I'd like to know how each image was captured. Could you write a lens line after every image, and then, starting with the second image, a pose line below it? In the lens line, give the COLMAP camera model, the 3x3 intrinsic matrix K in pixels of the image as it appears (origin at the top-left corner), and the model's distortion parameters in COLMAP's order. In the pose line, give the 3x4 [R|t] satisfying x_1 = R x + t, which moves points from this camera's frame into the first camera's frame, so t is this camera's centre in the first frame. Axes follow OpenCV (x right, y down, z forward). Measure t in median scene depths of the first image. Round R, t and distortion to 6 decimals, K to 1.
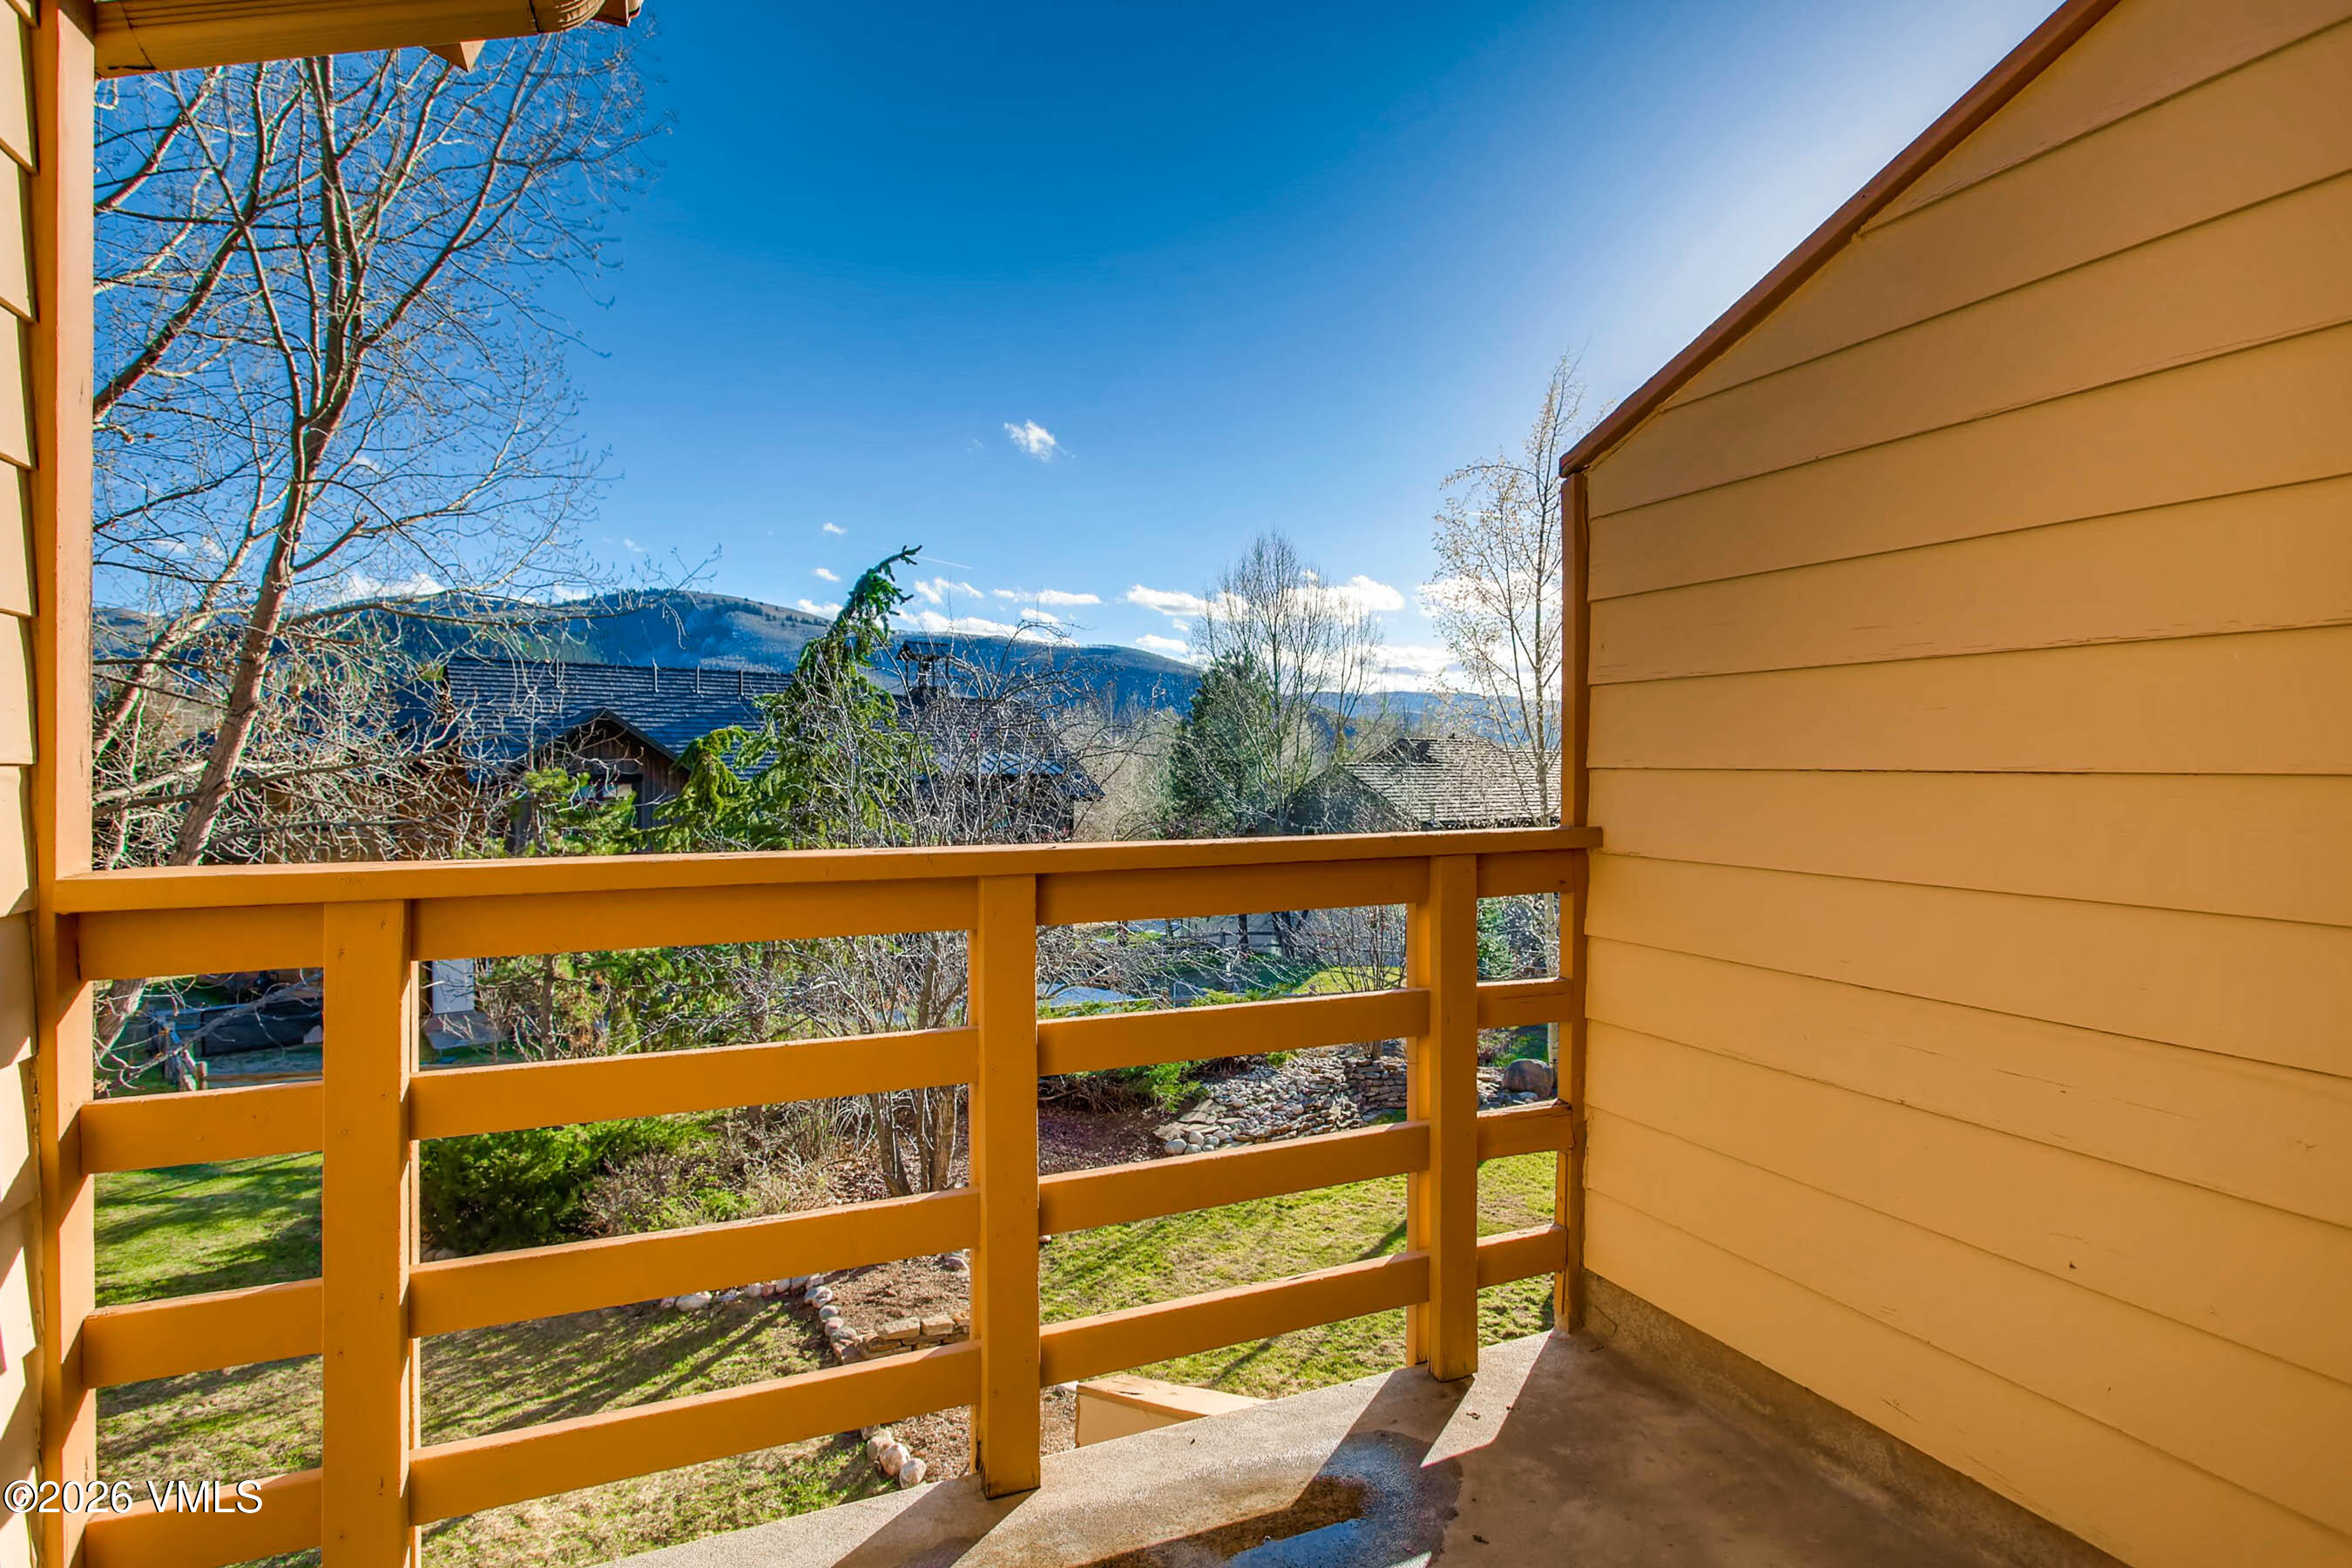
lens RADIAL K [[1137.1, 0, 1173.0], [0, 1137.1, 764.8], [0, 0, 1]] dist [-0.020617, 0.009223]
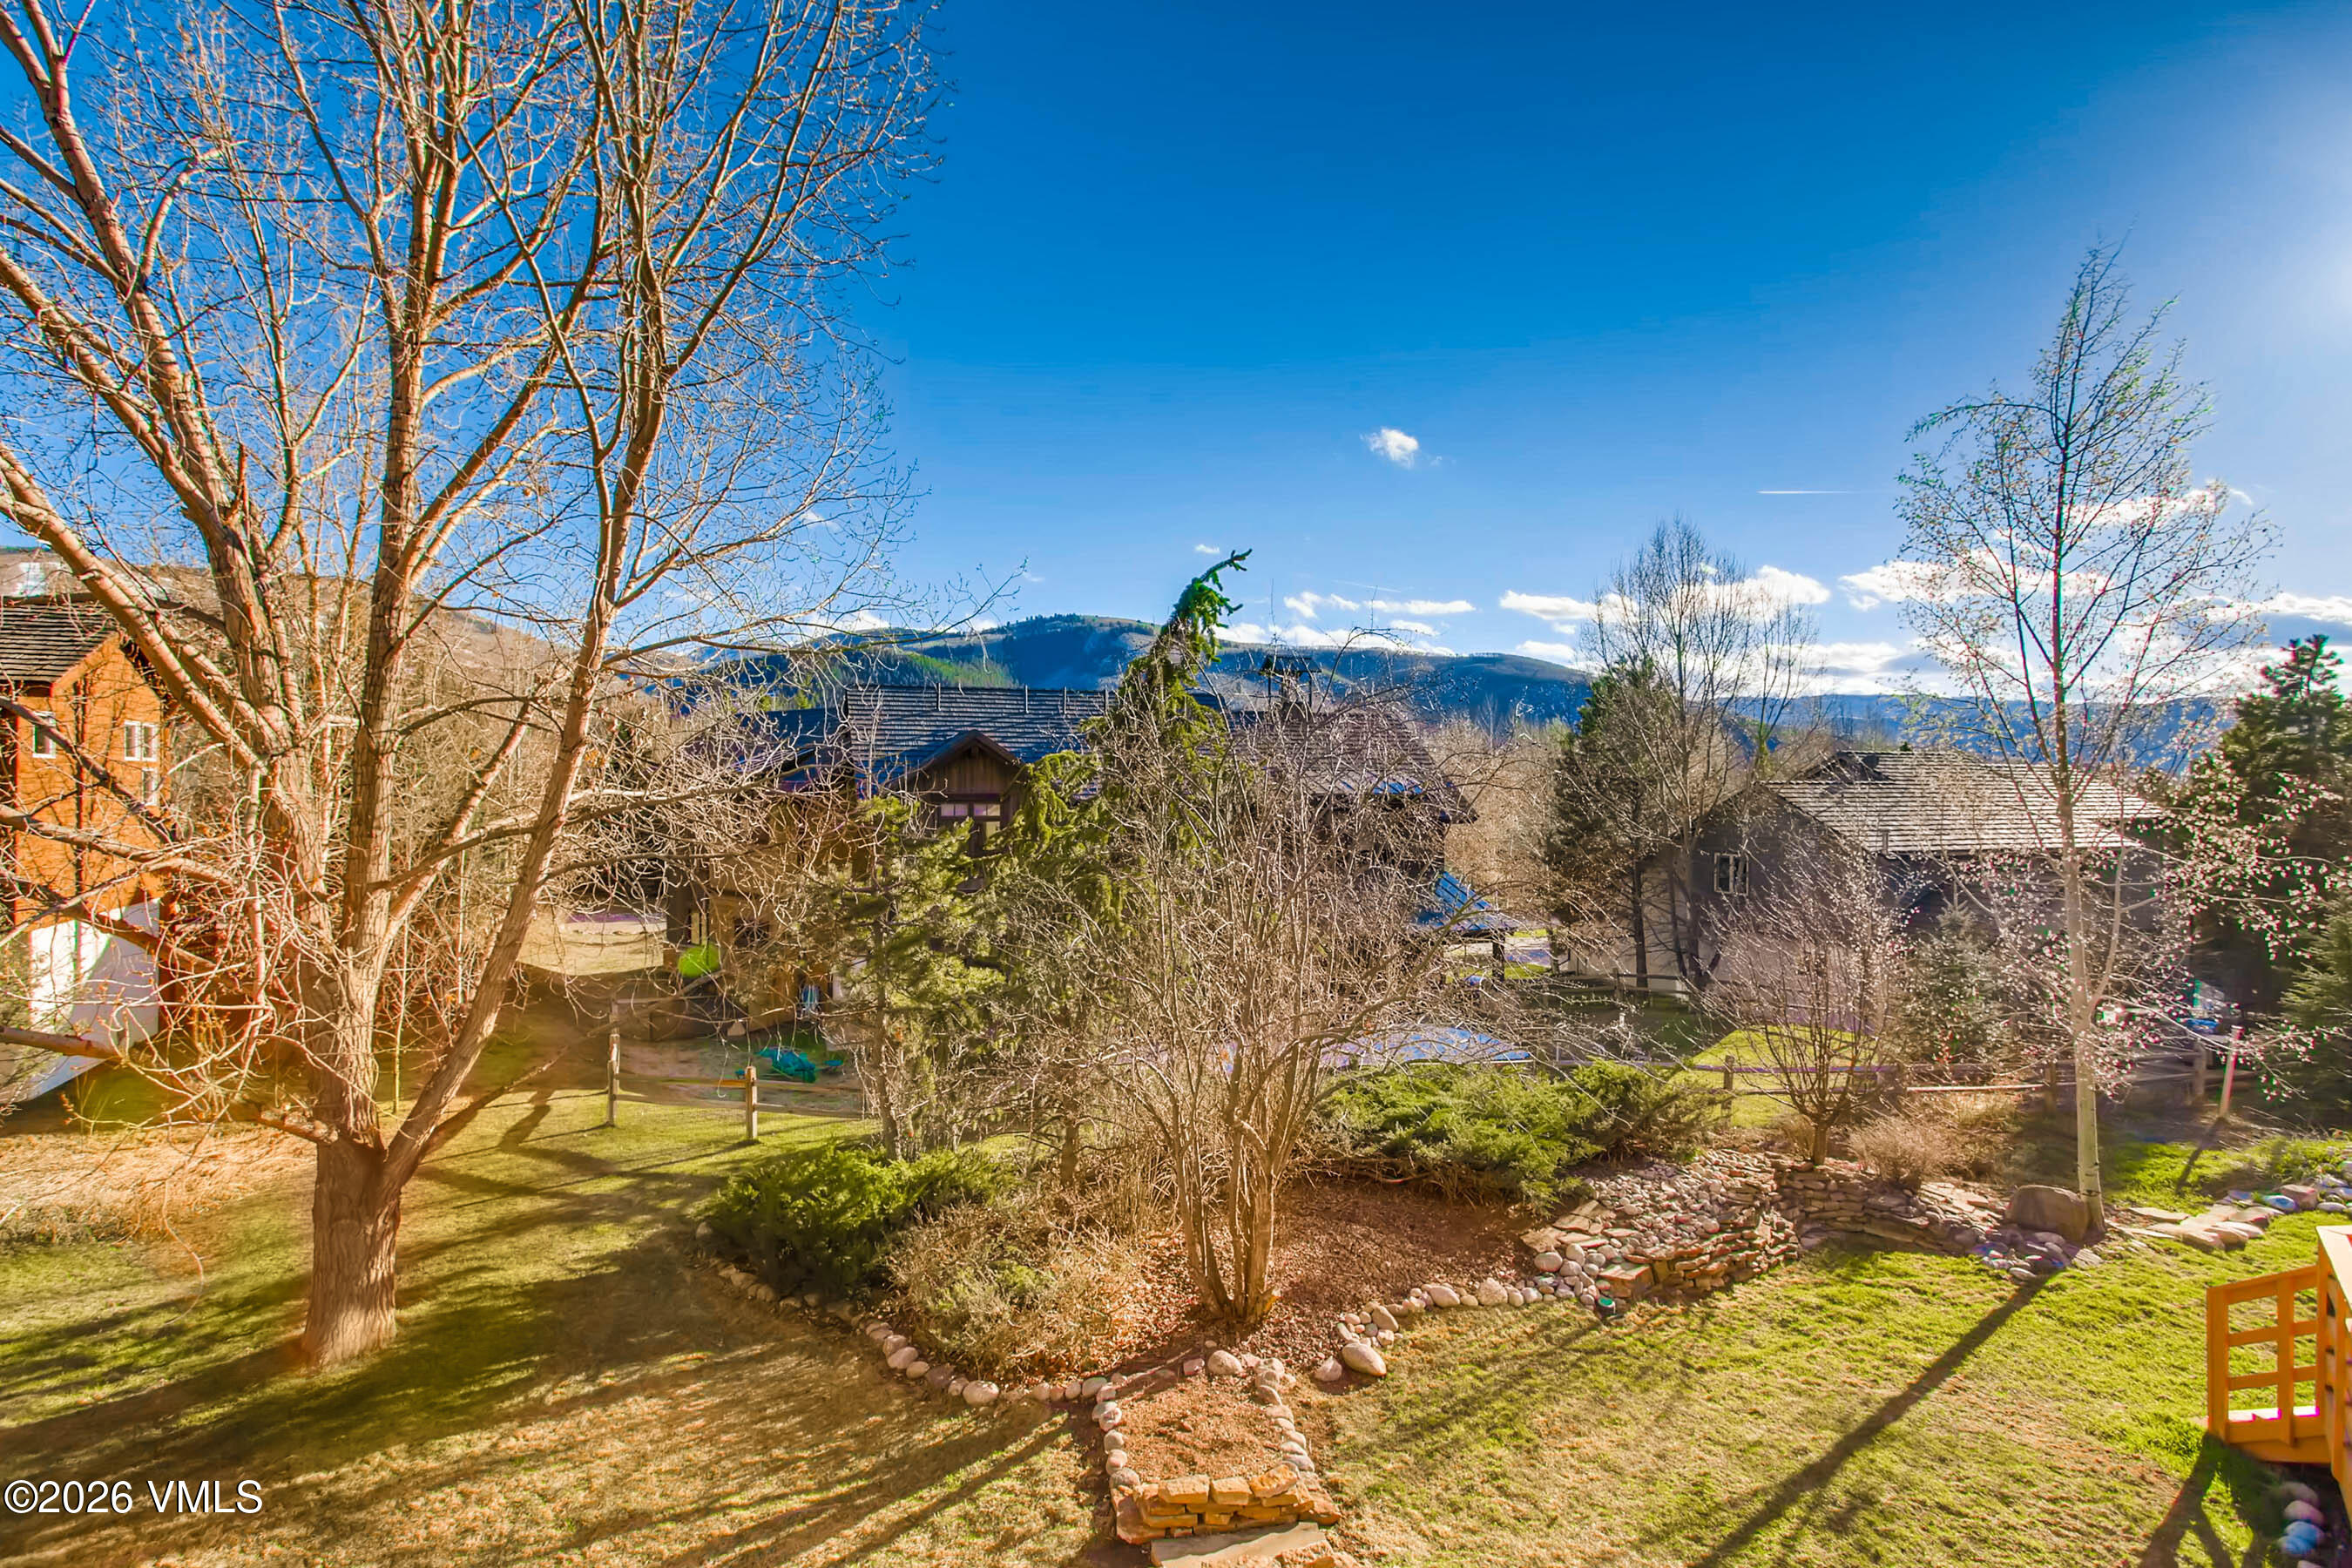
lens RADIAL K [[1137.1, 0, 1173.0], [0, 1137.1, 764.8], [0, 0, 1]] dist [-0.020617, 0.009223]
pose [[0.945549, -0.001941, -0.325473, 0.012213], [-0.001502, 0.999946, -0.010327, -0.013595], [0.325475, 0.010253, 0.945495, 0.133964]]
